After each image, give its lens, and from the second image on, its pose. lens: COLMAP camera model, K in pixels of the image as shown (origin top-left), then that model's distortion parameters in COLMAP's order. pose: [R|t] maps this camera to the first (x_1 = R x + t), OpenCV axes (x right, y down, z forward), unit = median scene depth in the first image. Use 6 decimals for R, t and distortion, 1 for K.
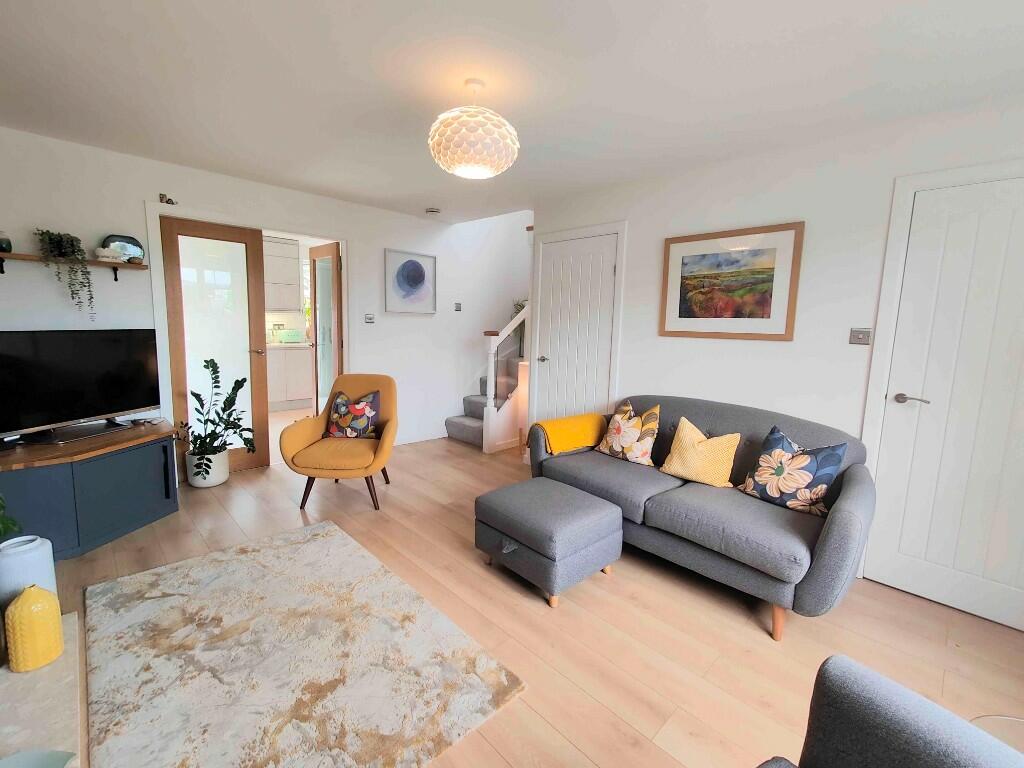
lens RADIAL K [[446.9, 0, 508.7], [0, 446.9, 388.6], [0, 0, 1]] dist [0.001644, 0.000284]
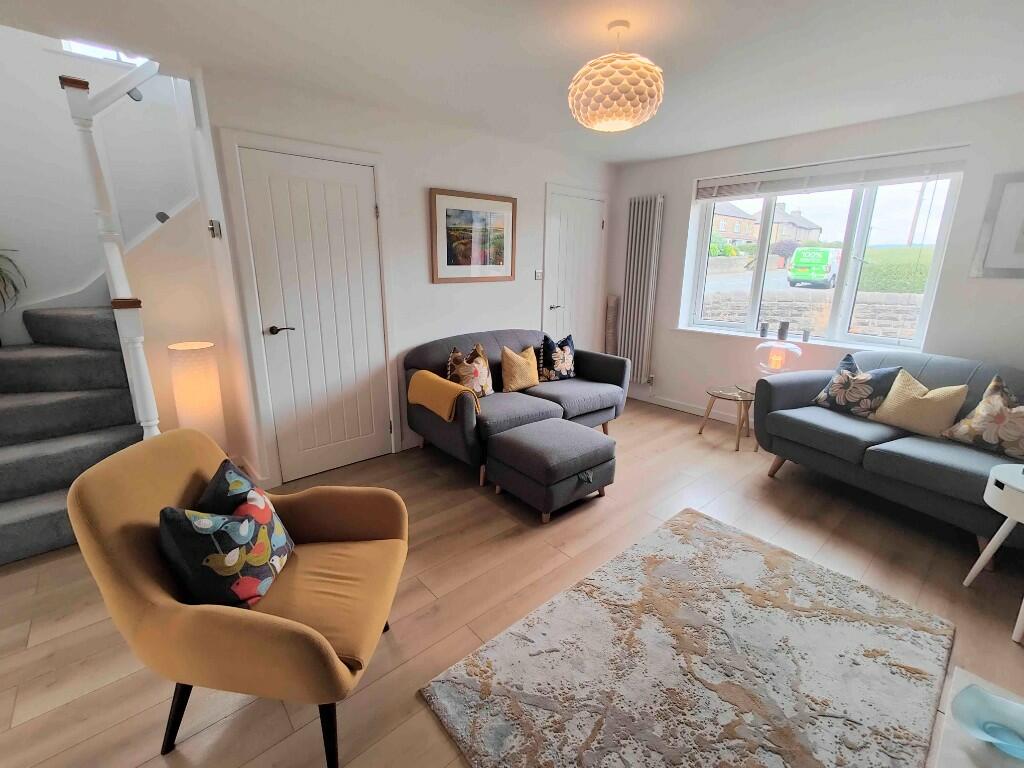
lens RADIAL K [[452.0, 0, 512.0], [0, 452.0, 384.0], [0, 0, 1]] dist [-0.000566, -0.000226]
pose [[0.039840, -0.284502, 0.957847, -0.803646], [0.146334, 0.949934, 0.276065, -0.171113], [-0.988433, 0.129168, 0.079477, 0.817353]]
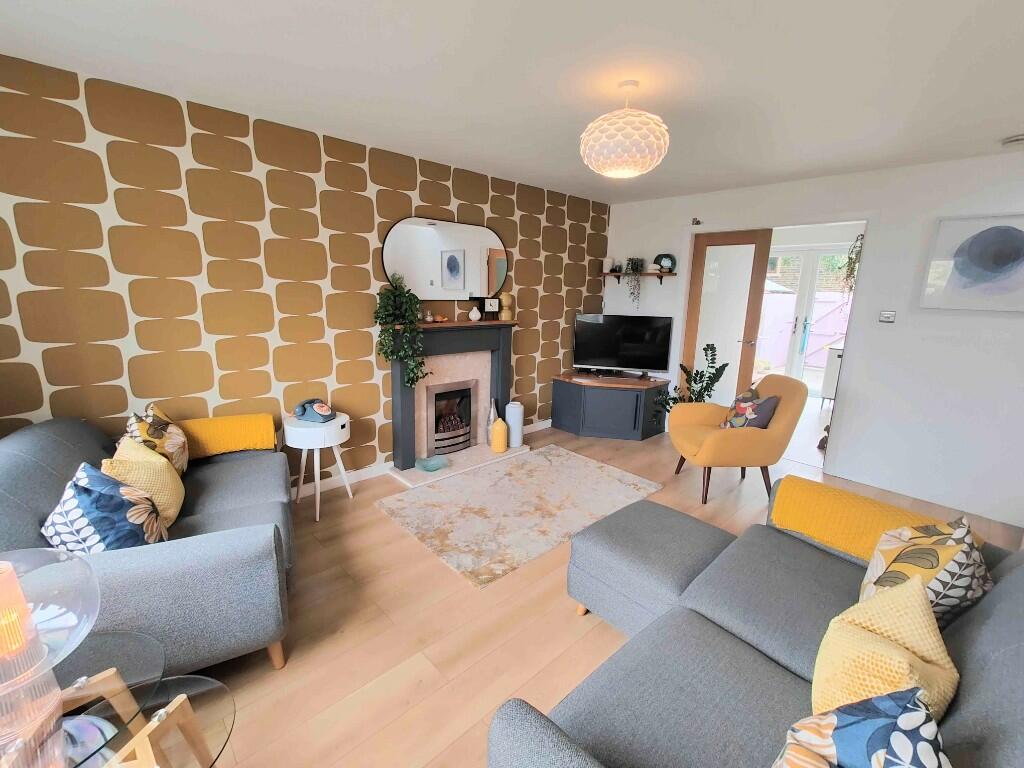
lens RADIAL K [[452.0, 0, 512.0], [0, 452.0, 384.0], [0, 0, 1]] dist [-0.000566, -0.000226]
pose [[-0.014559, 0.182294, -0.983136, 0.715748], [-0.176443, 0.967343, 0.181978, -0.106734], [0.984203, 0.176117, 0.018081, 0.551786]]
